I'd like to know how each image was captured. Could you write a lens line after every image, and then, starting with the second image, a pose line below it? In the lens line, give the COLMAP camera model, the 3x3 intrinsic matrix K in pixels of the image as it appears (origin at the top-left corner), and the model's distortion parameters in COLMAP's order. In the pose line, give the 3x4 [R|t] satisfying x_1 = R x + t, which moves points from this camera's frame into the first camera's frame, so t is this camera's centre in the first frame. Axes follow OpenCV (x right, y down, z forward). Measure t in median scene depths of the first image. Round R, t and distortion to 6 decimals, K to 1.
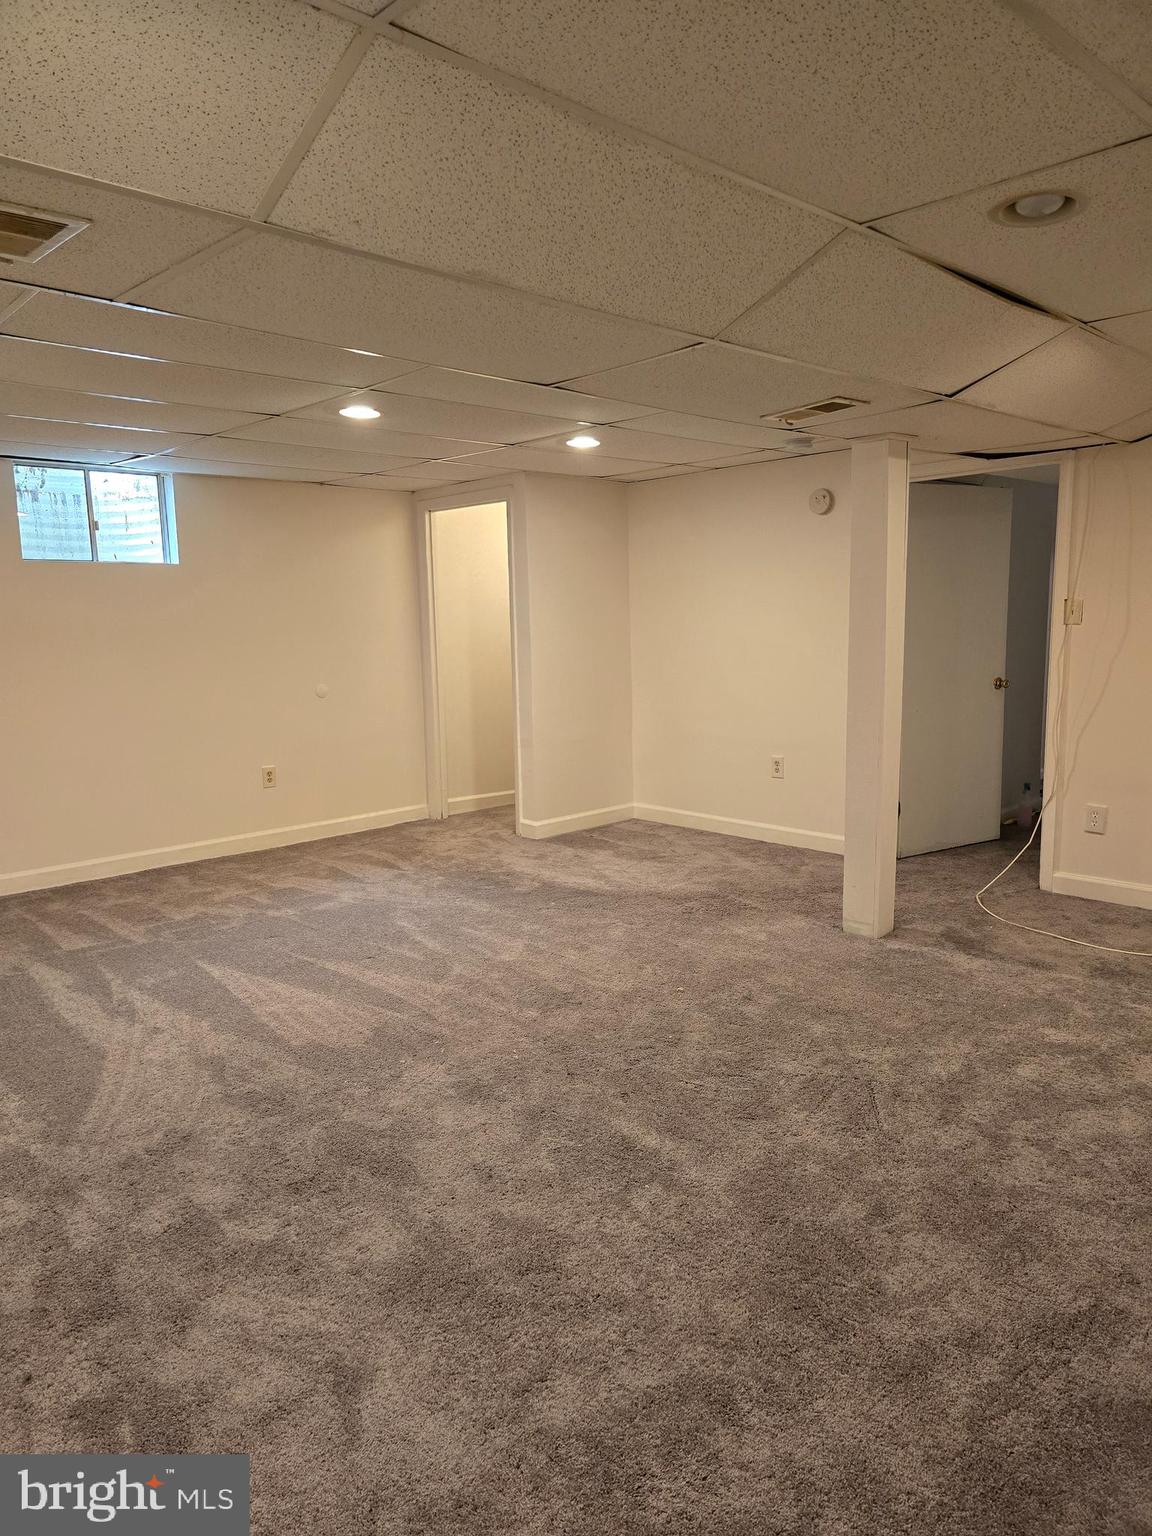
lens RADIAL K [[1042.3, 0, 576.0], [0, 1042.3, 768.0], [0, 0, 1]] dist [0.062867, -0.063899]
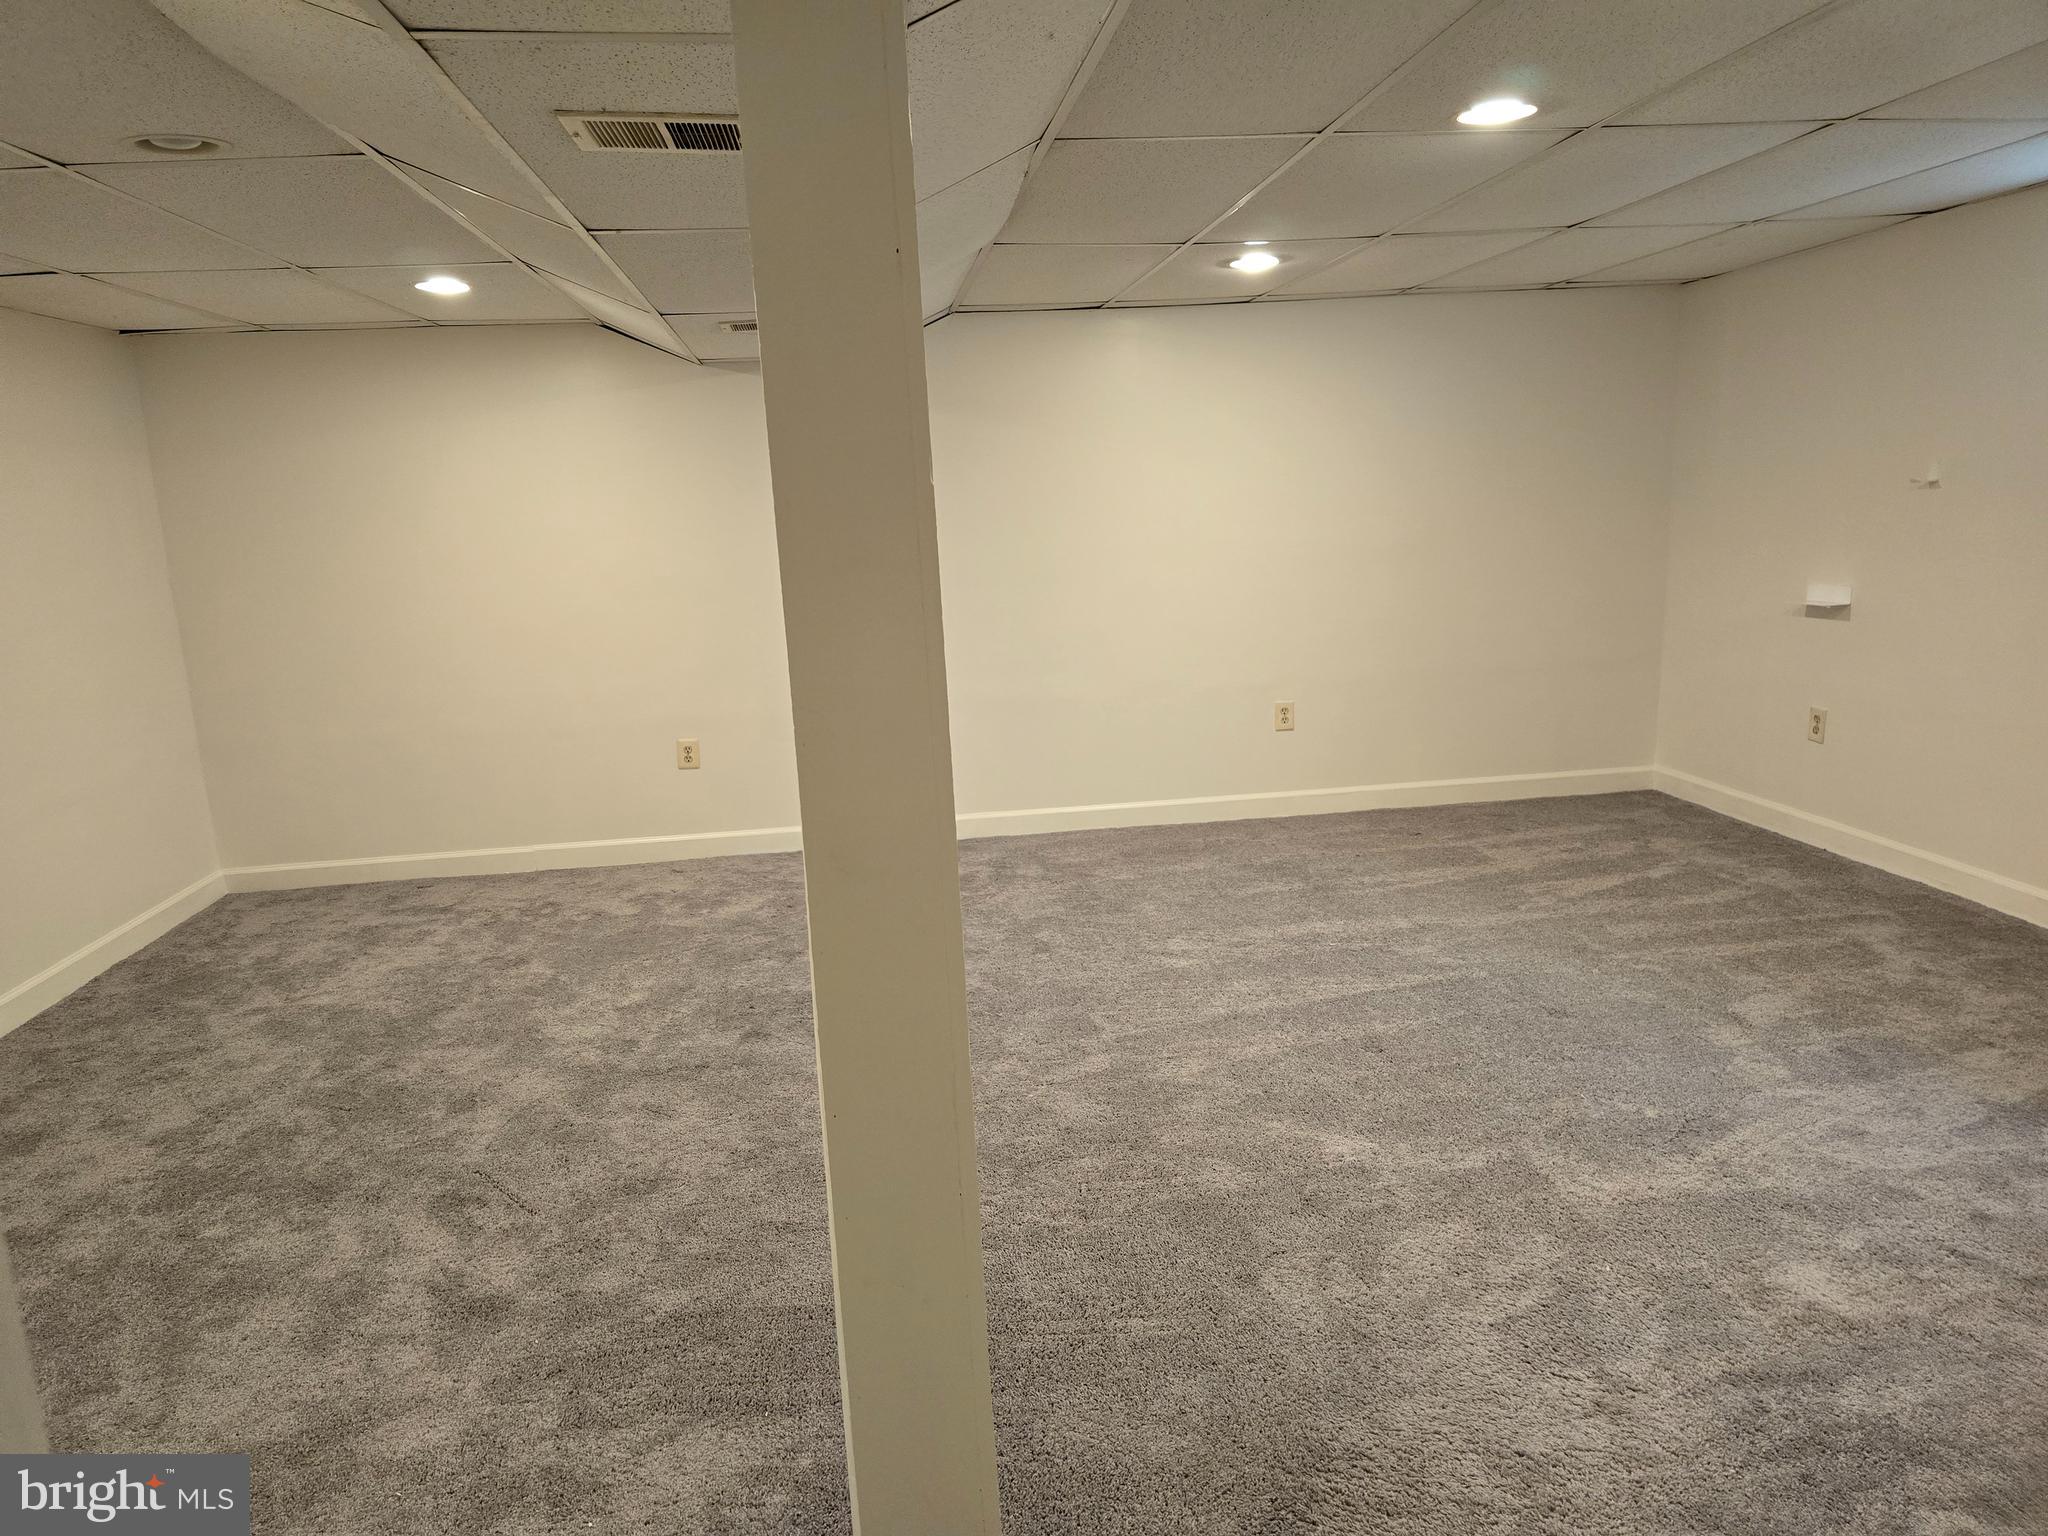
lens RADIAL K [[1389.8, 0, 1033.7], [0, 1389.8, 764.7], [0, 0, 1]] dist [0.062867, -0.063899]
pose [[-0.581381, 0.194726, -0.789986, 0.739880], [-0.073423, 0.954421, 0.289293, -0.278561], [0.810311, 0.226193, -0.540585, 1.710334]]
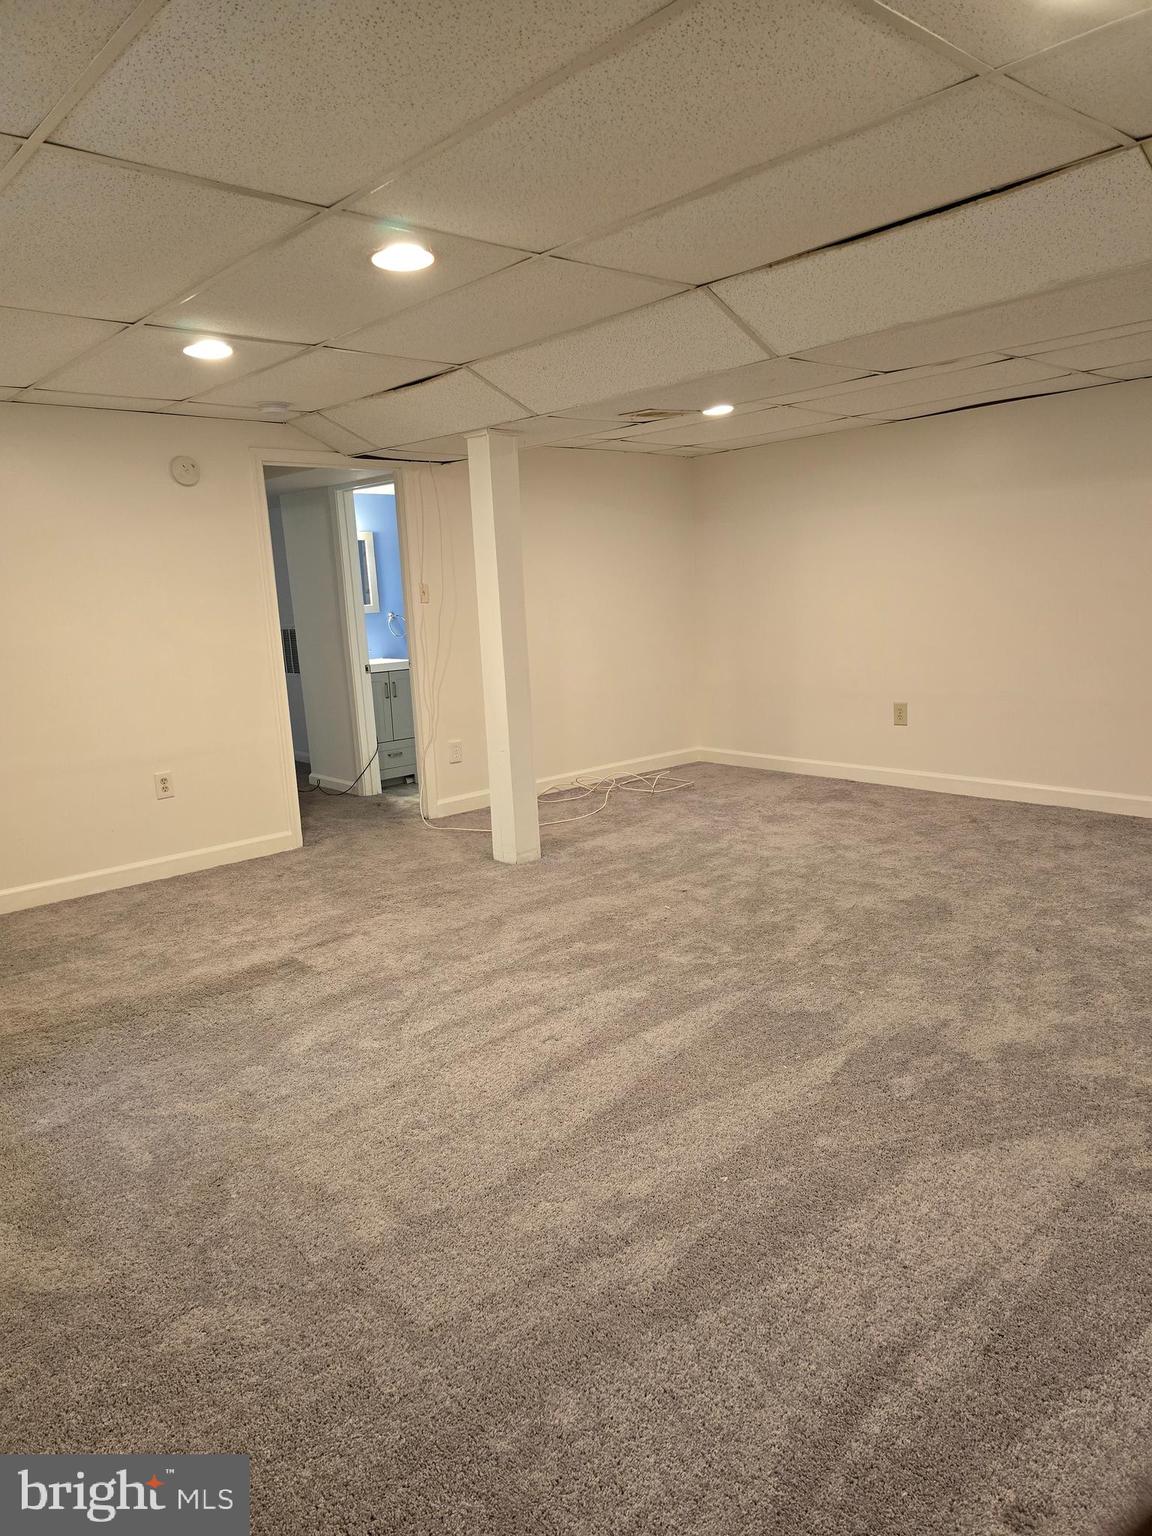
lens RADIAL K [[1025.4, 0, 576.0], [0, 1025.4, 768.0], [0, 0, 1]] dist [0.086691, -0.079041]
pose [[0.037404, -0.163381, 0.985854, -1.188907], [0.197312, 0.968329, 0.152990, -0.134211], [-0.979627, 0.188798, 0.068457, 1.224421]]
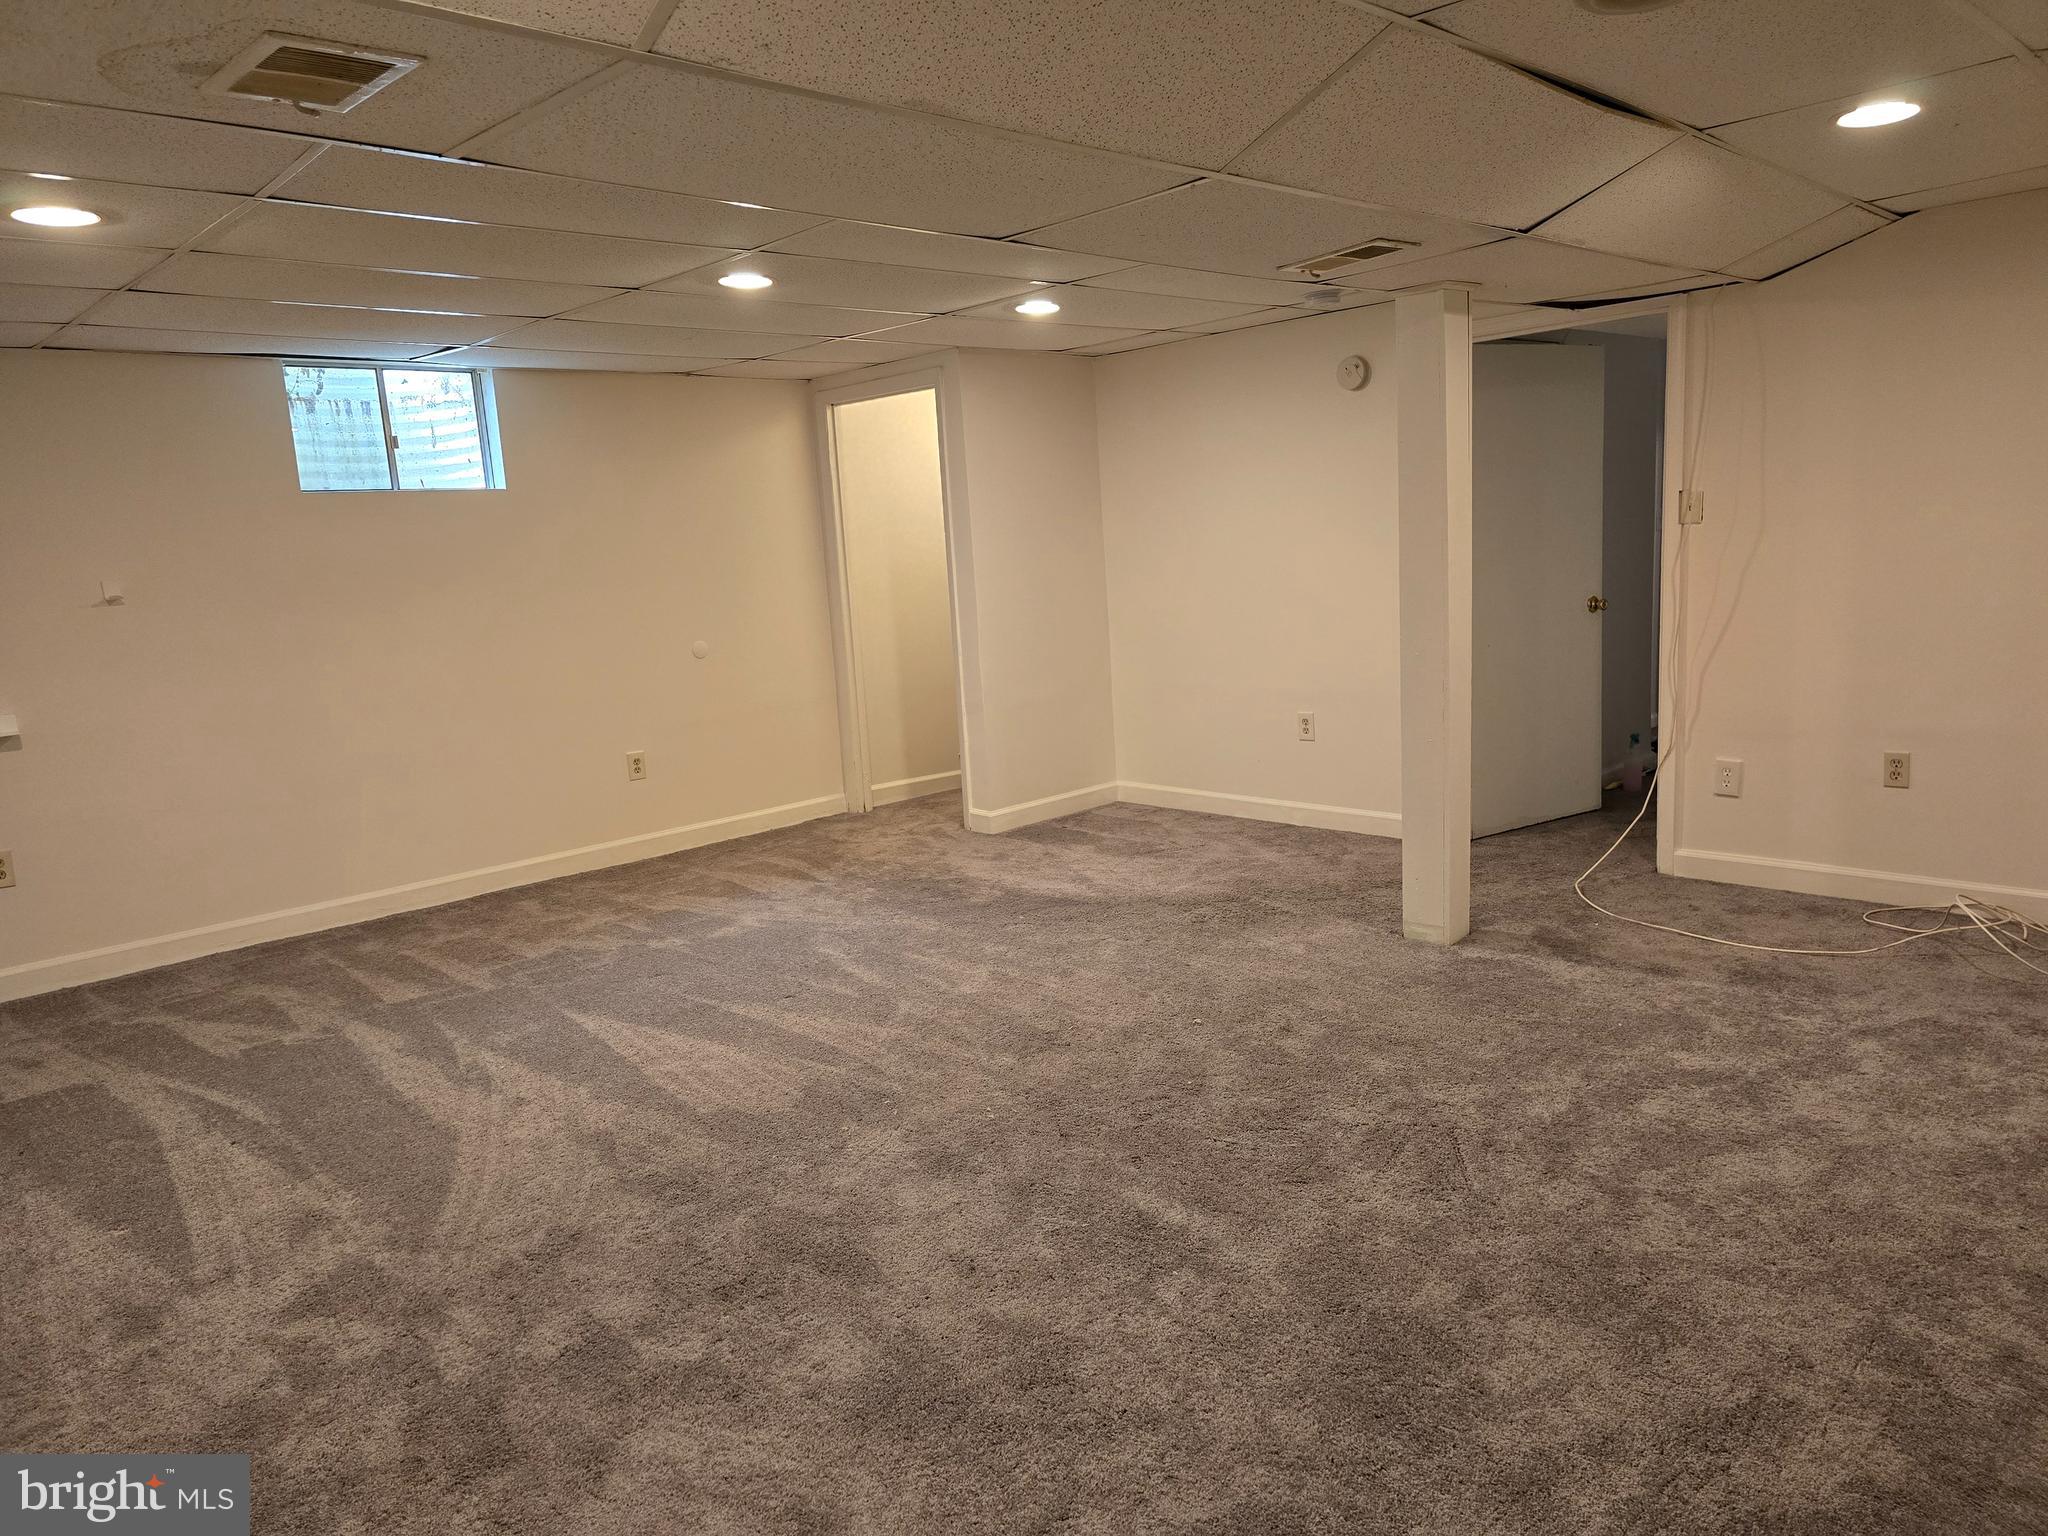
lens RADIAL K [[1389.8, 0, 1033.7], [0, 1389.8, 764.7], [0, 0, 1]] dist [0.062867, -0.063899]
pose [[0.999200, -0.039697, 0.004869, -0.022575], [0.039590, 0.999007, 0.020439, -0.003076], [-0.005675, -0.020230, 0.999779, -0.024258]]
